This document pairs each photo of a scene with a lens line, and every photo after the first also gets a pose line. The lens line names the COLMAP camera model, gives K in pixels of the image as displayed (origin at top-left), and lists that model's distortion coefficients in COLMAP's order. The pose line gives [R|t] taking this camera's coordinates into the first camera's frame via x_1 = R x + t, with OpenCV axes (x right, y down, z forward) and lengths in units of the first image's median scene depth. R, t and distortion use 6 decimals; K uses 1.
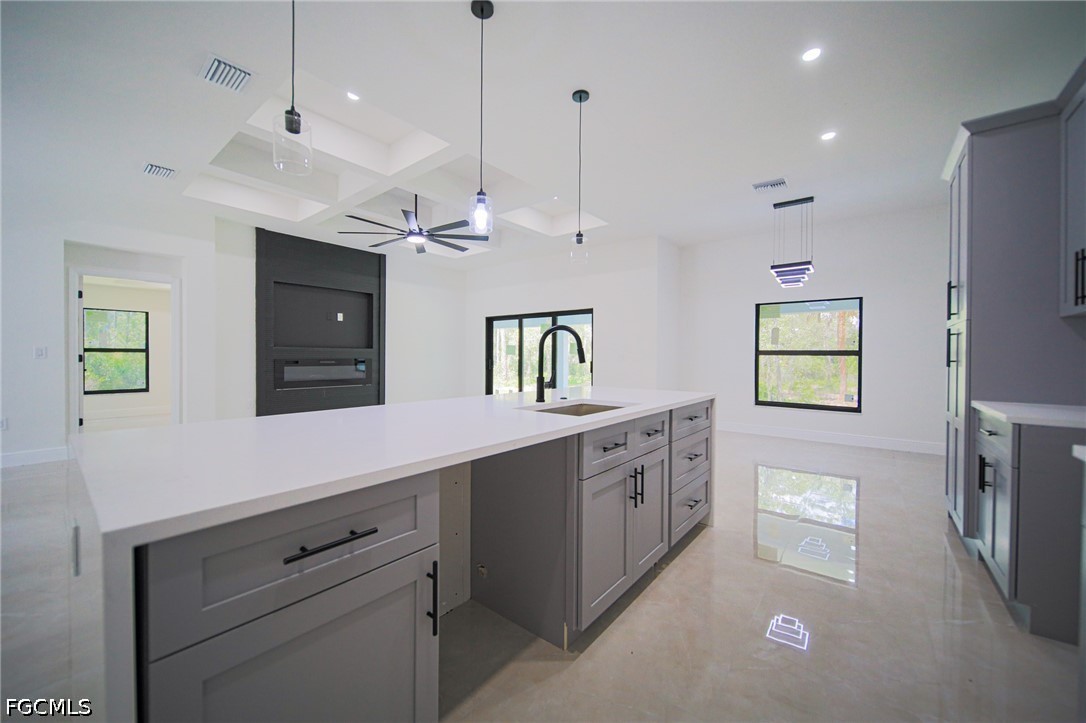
lens RADIAL K [[411.0, 0, 544.3], [0, 411.0, 360.9], [0, 0, 1]] dist [-0.000226, -0.000157]
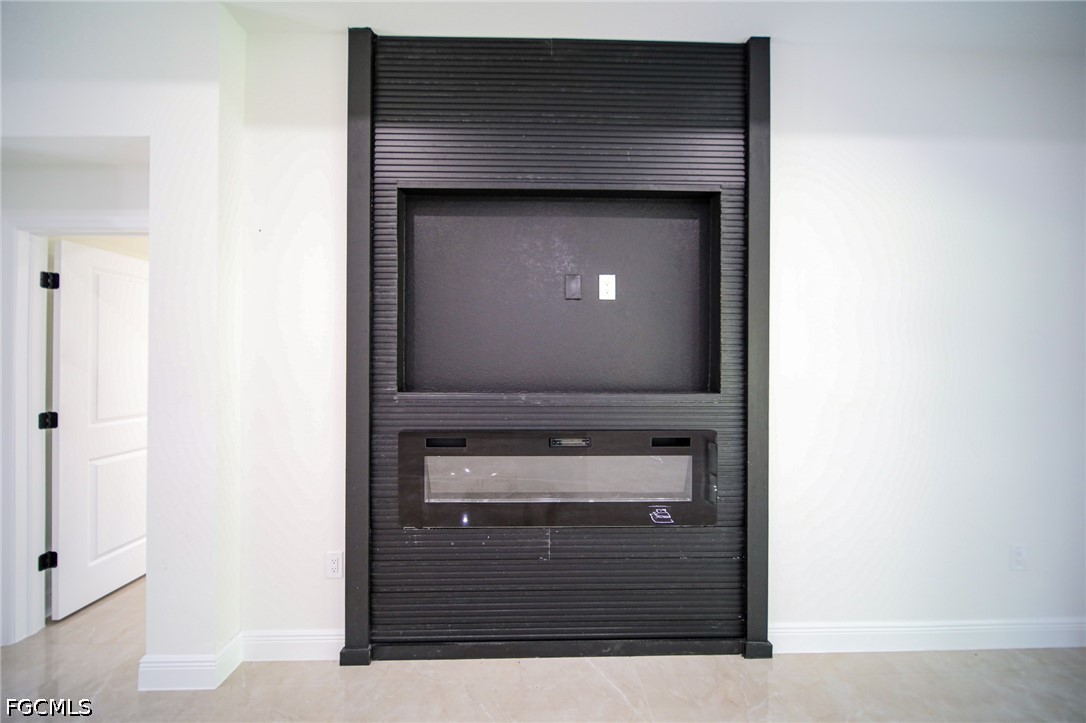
lens RADIAL K [[378.8, 0, 533.9], [0, 378.8, 360.9], [0, 0, 1]] dist [-0.003259, -0.000428]
pose [[0.643937, -0.006370, -0.765052, -0.320062], [-0.006543, 0.999883, -0.013833, -0.049452], [0.765050, 0.013913, 0.643820, 0.782281]]
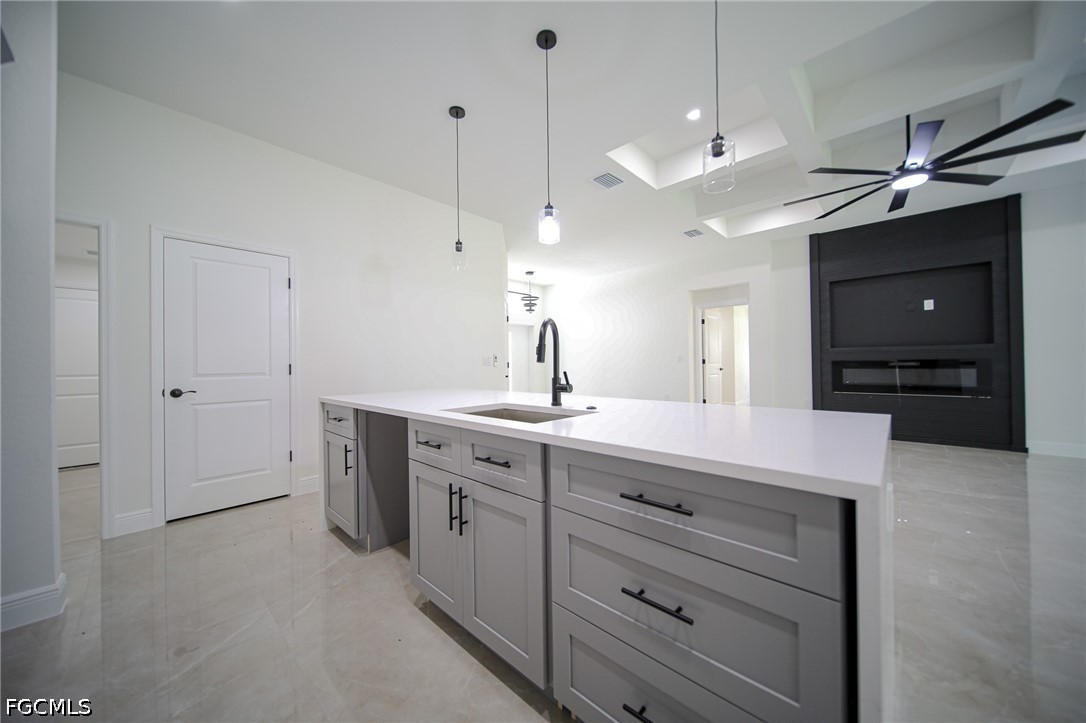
lens RADIAL K [[378.8, 0, 538.7], [0, 378.8, 361.5], [0, 0, 1]] dist [-0.003259, -0.000428]
pose [[-0.091088, -0.010867, -0.995784, 0.268902], [0.003420, 0.999931, -0.011225, 0.003961], [0.995837, -0.004428, -0.091045, 0.339436]]
